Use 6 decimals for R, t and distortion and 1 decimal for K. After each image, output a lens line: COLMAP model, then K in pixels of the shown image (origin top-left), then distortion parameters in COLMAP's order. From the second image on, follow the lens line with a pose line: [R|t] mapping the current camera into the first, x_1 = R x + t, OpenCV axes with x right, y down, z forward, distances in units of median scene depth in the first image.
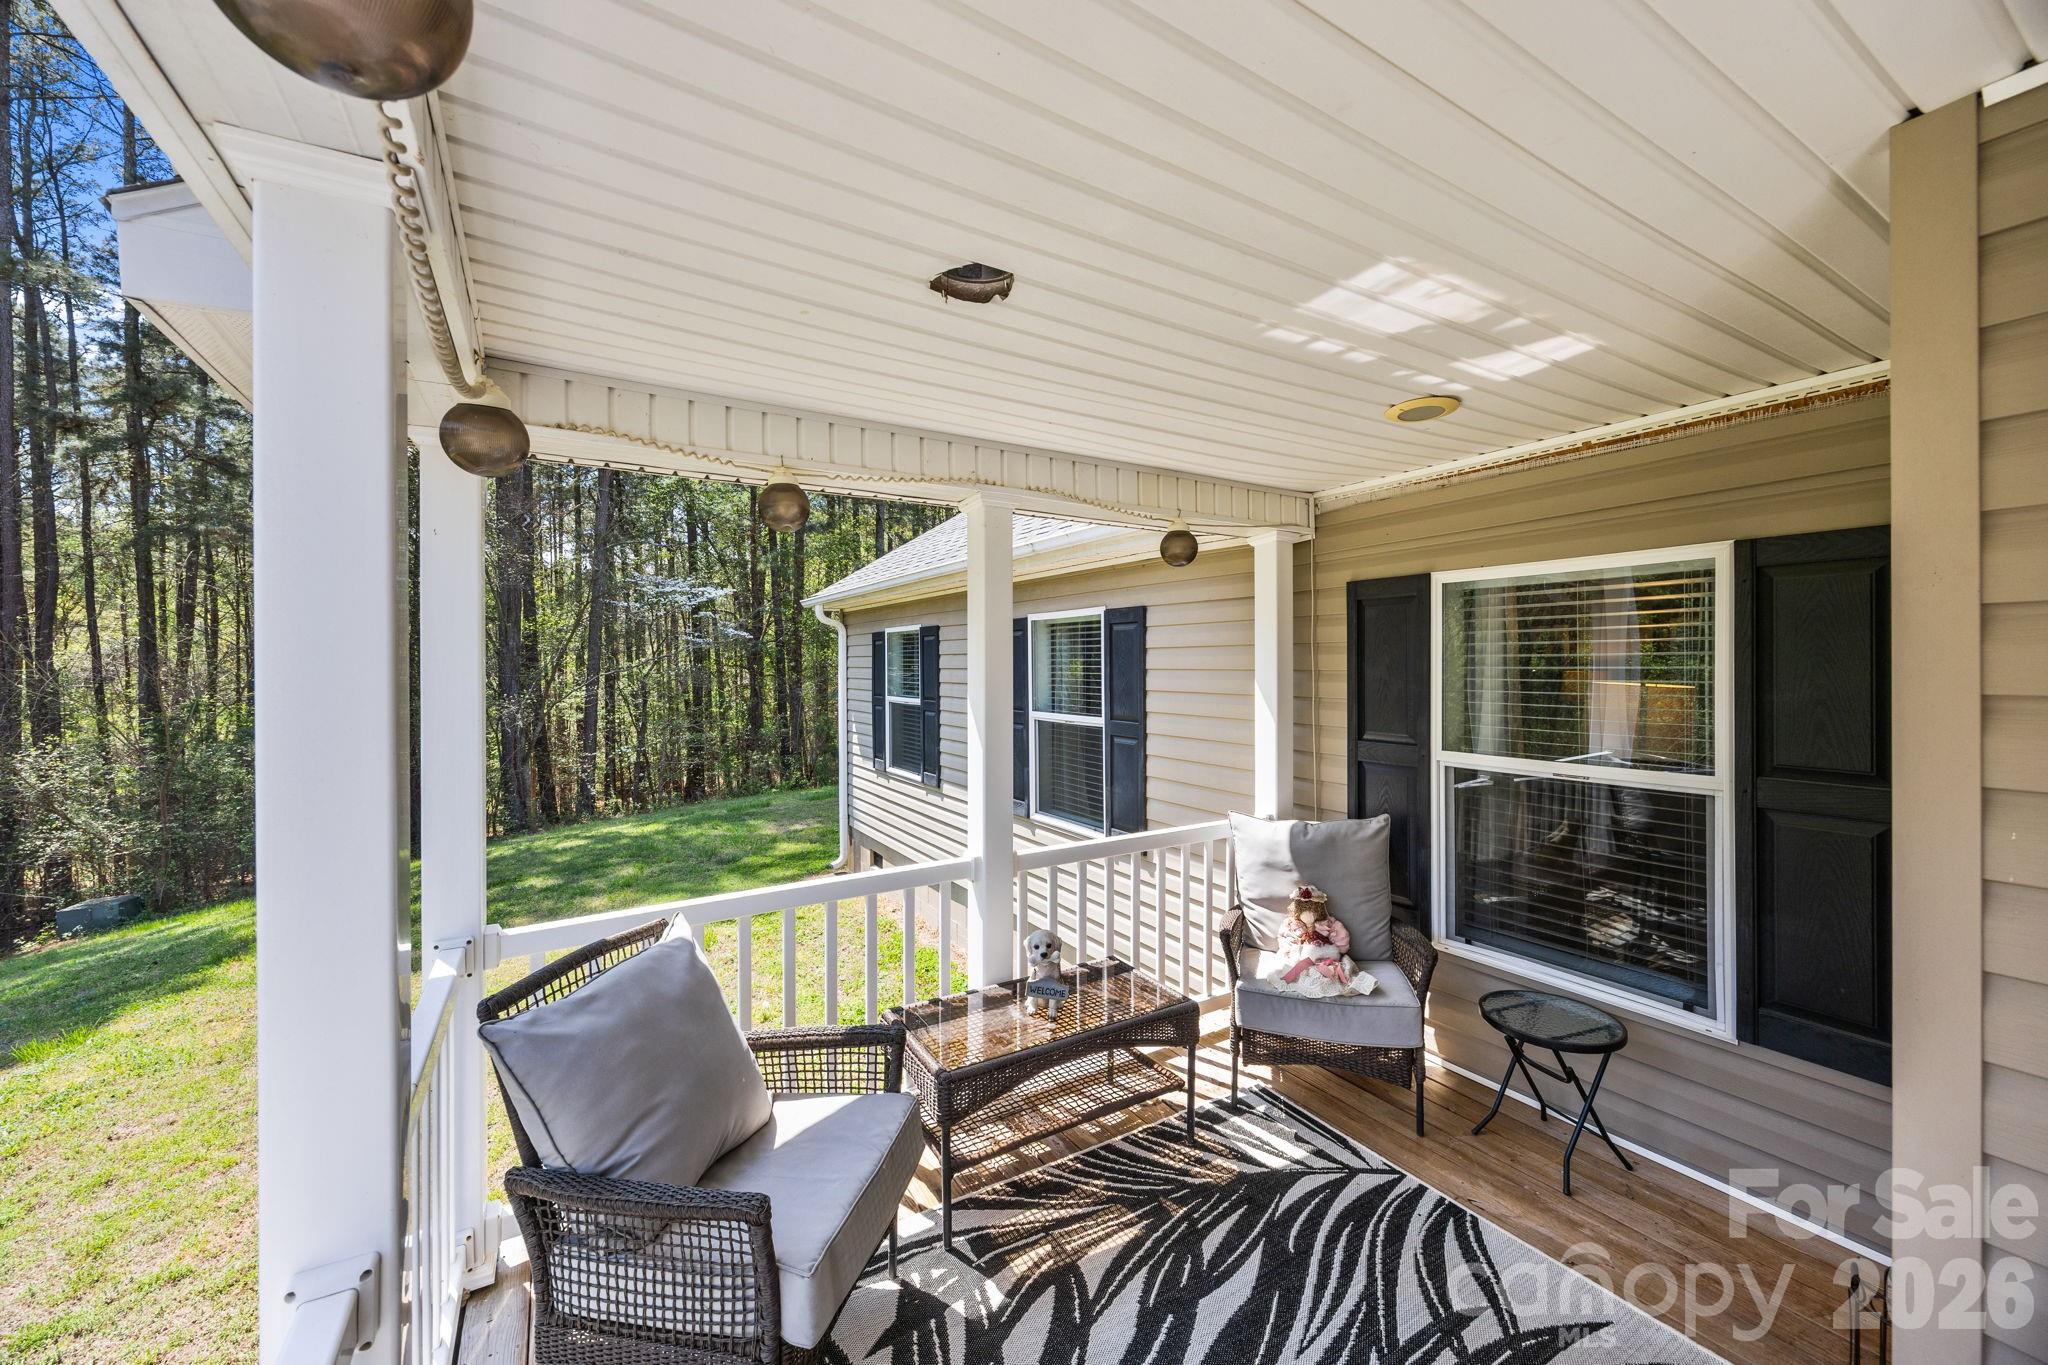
lens RADIAL K [[792.6, 0, 1024.9], [0, 792.6, 672.8], [0, 0, 1]] dist [-0.000778, 0.001116]
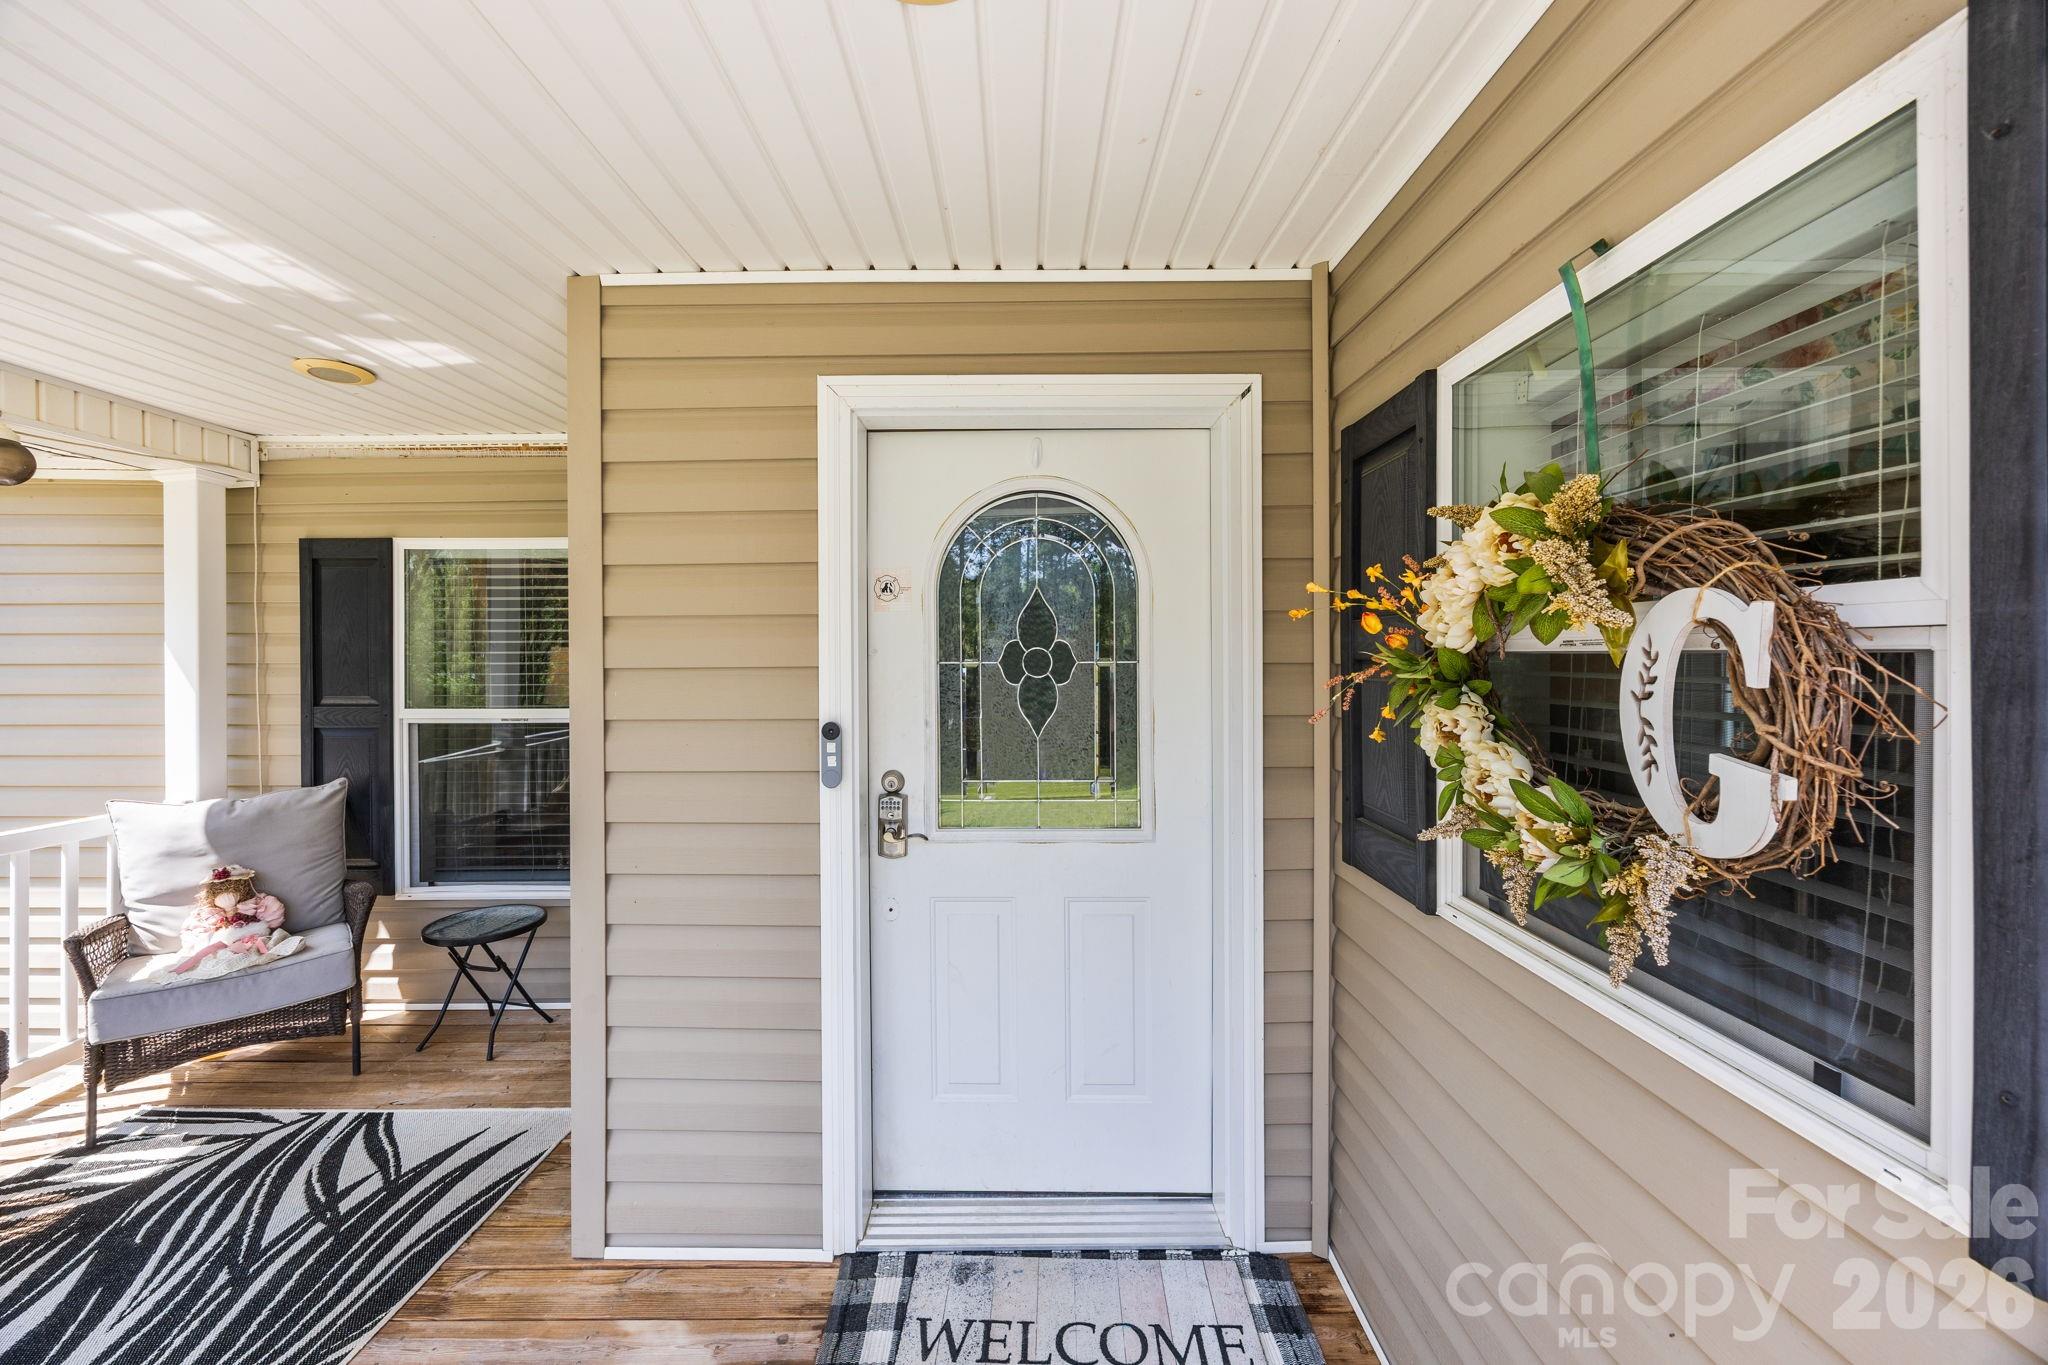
lens RADIAL K [[792.6, 0, 1024.3], [0, 792.6, 664.3], [0, 0, 1]] dist [-0.000778, 0.001116]
pose [[0.522534, -0.001172, 0.852618, 0.067269], [0.009853, 0.999941, -0.004665, 0.057165], [-0.852561, 0.010839, 0.522515, -0.266546]]
